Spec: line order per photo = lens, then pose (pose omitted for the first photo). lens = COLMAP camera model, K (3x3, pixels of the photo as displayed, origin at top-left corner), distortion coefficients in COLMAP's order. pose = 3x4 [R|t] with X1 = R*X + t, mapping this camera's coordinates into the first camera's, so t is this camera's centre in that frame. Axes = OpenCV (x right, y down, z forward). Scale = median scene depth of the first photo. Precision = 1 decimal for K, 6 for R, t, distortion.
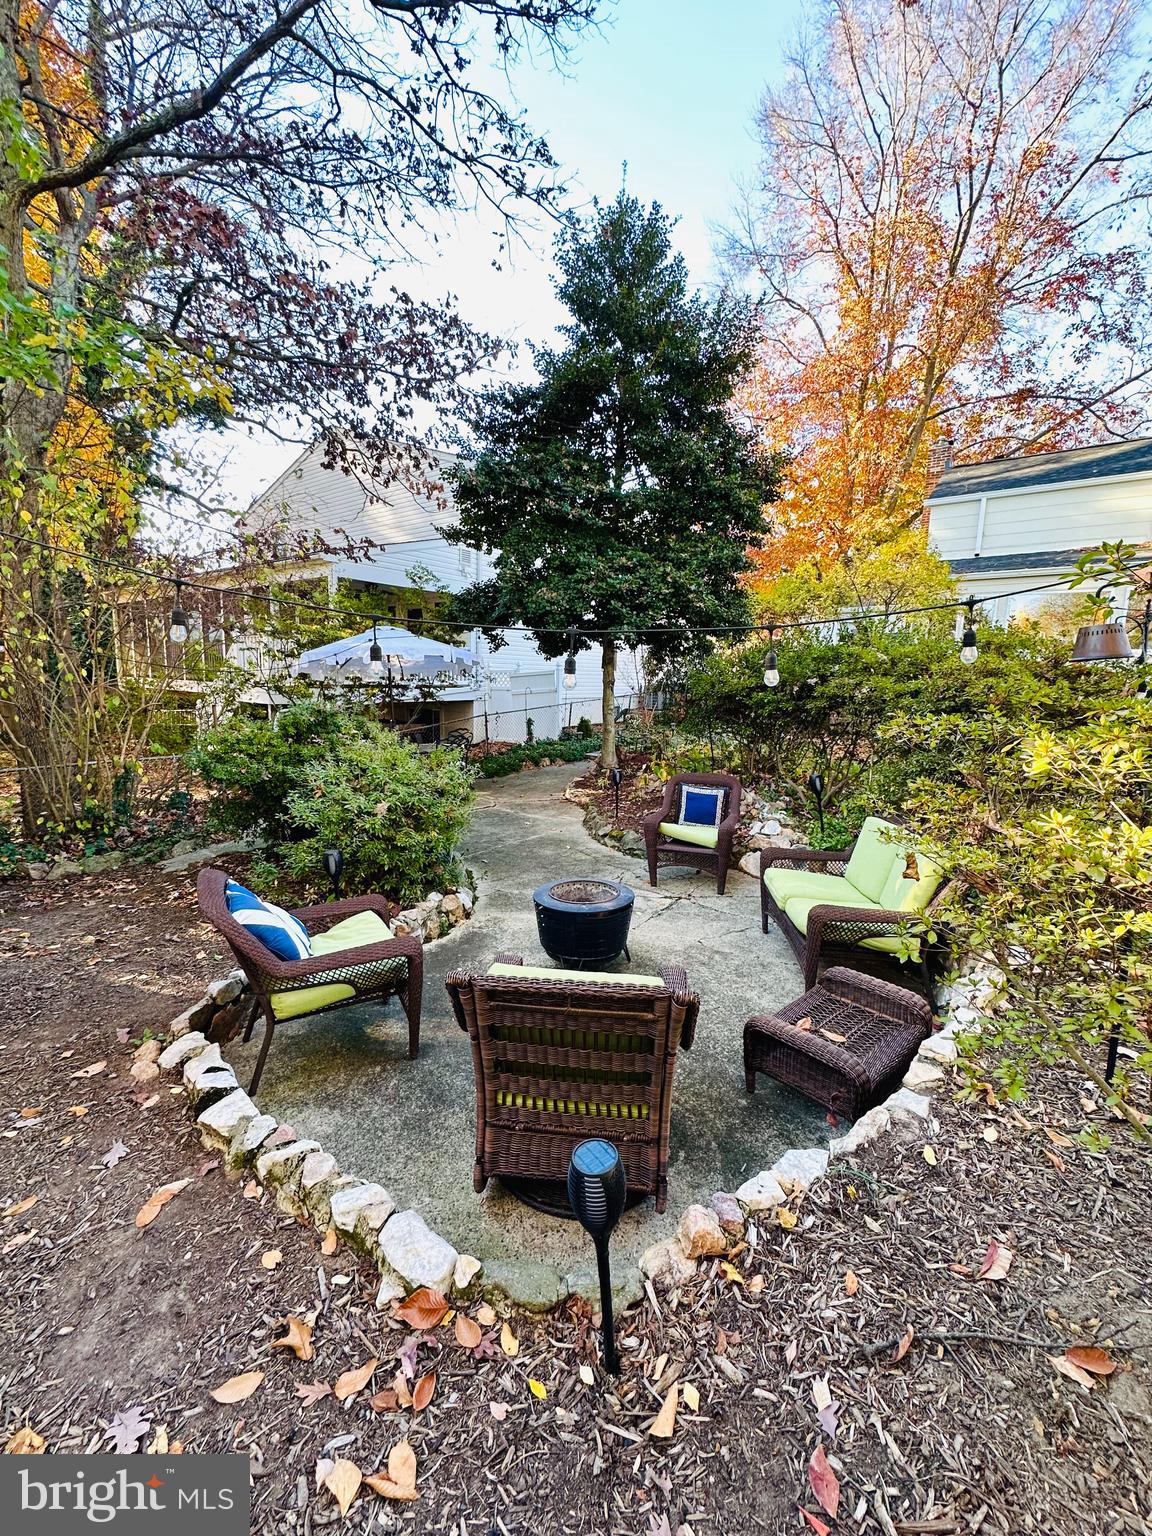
lens RADIAL K [[610.5, 0, 576.0], [0, 610.5, 768.0], [0, 0, 1]] dist [-0.003771, 0.000229]
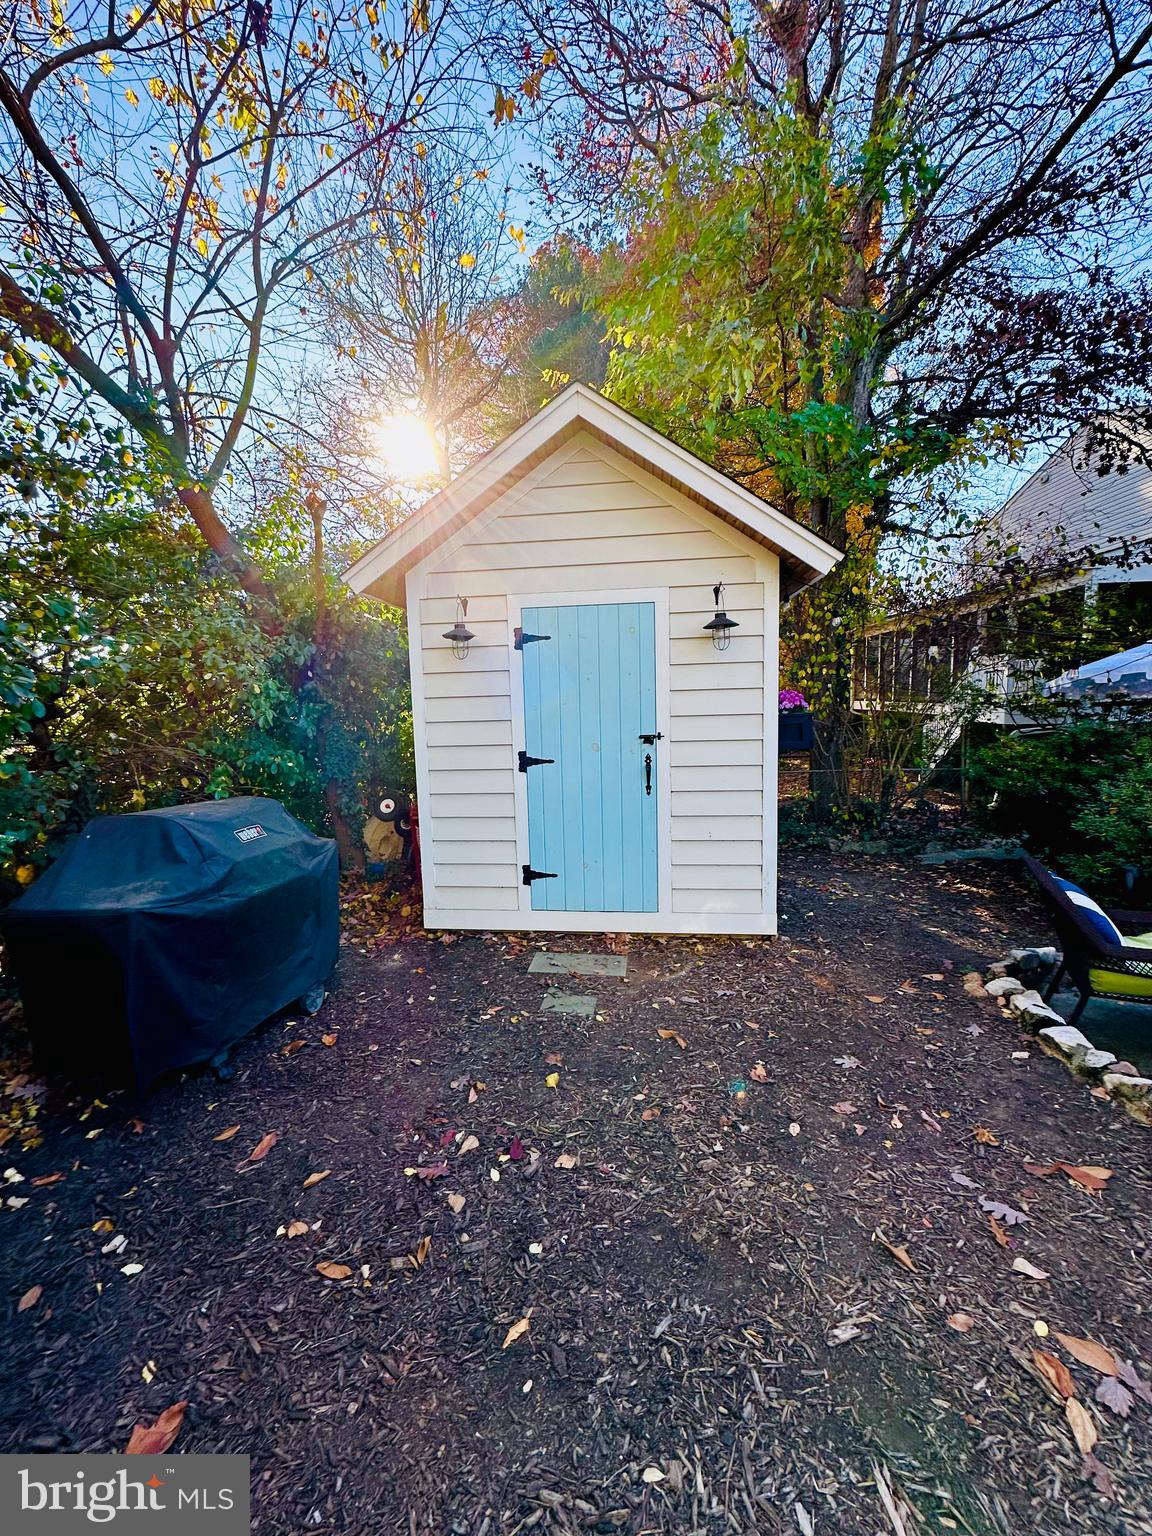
lens RADIAL K [[610.5, 0, 576.0], [0, 610.5, 768.0], [0, 0, 1]] dist [-0.003771, 0.000229]
pose [[0.516715, 0.058821, -0.854135, -0.025075], [-0.085973, 0.996159, 0.016592, 0.046790], [0.851830, 0.064859, 0.519787, -0.480556]]
